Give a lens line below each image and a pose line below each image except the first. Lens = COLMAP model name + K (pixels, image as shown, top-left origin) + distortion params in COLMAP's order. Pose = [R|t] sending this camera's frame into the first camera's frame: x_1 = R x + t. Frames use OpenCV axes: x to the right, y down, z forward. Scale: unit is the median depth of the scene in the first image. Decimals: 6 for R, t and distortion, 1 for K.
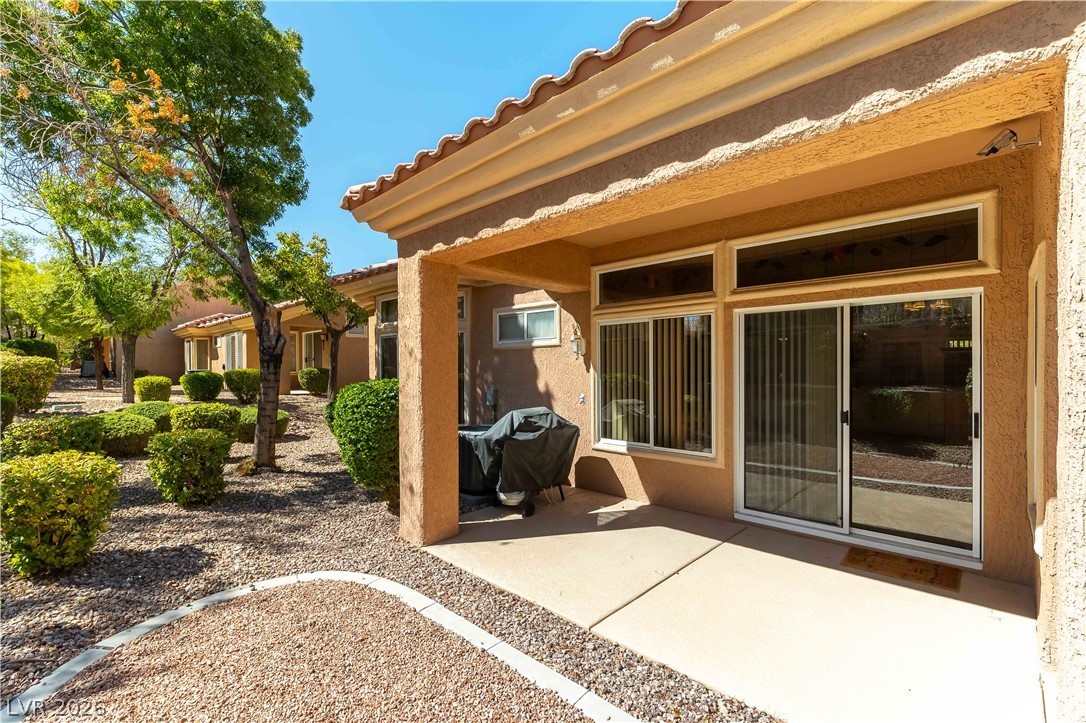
lens RADIAL K [[471.2, 0, 539.2], [0, 471.2, 367.0], [0, 0, 1]] dist [-0.001834, -0.000926]
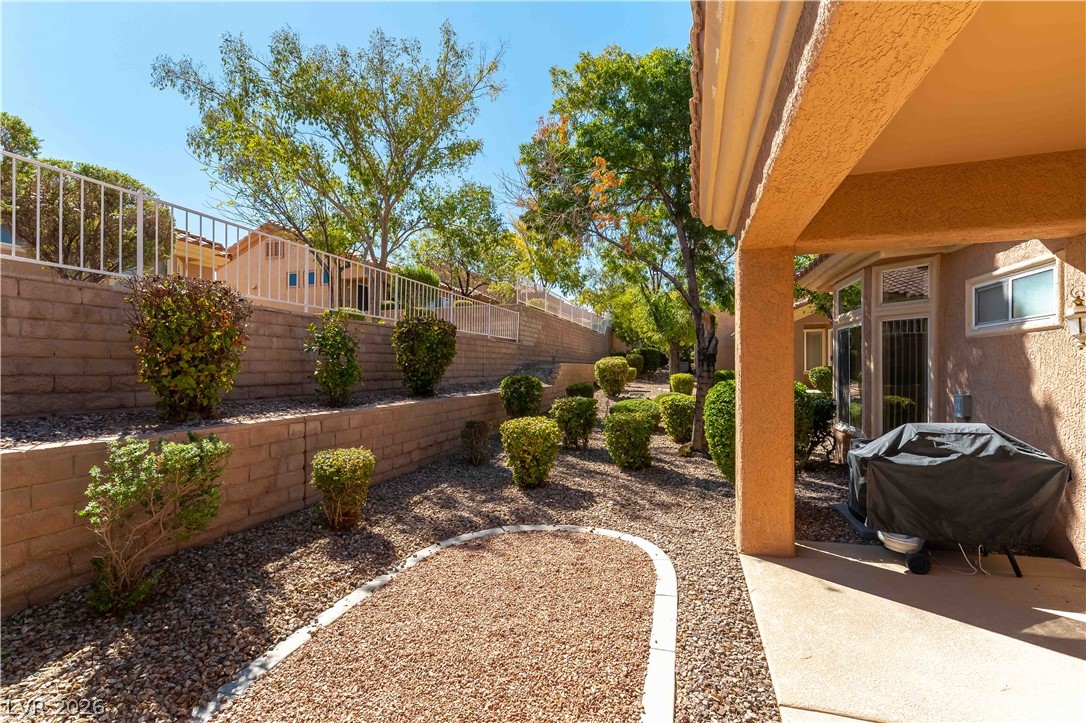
lens RADIAL K [[471.2, 0, 542.0], [0, 471.2, 366.2], [0, 0, 1]] dist [-0.001834, -0.000926]
pose [[0.455991, -0.004818, -0.889971, 0.349152], [0.004772, 0.999984, -0.002969, 0.004762], [0.889971, -0.002893, 0.456007, 0.179311]]
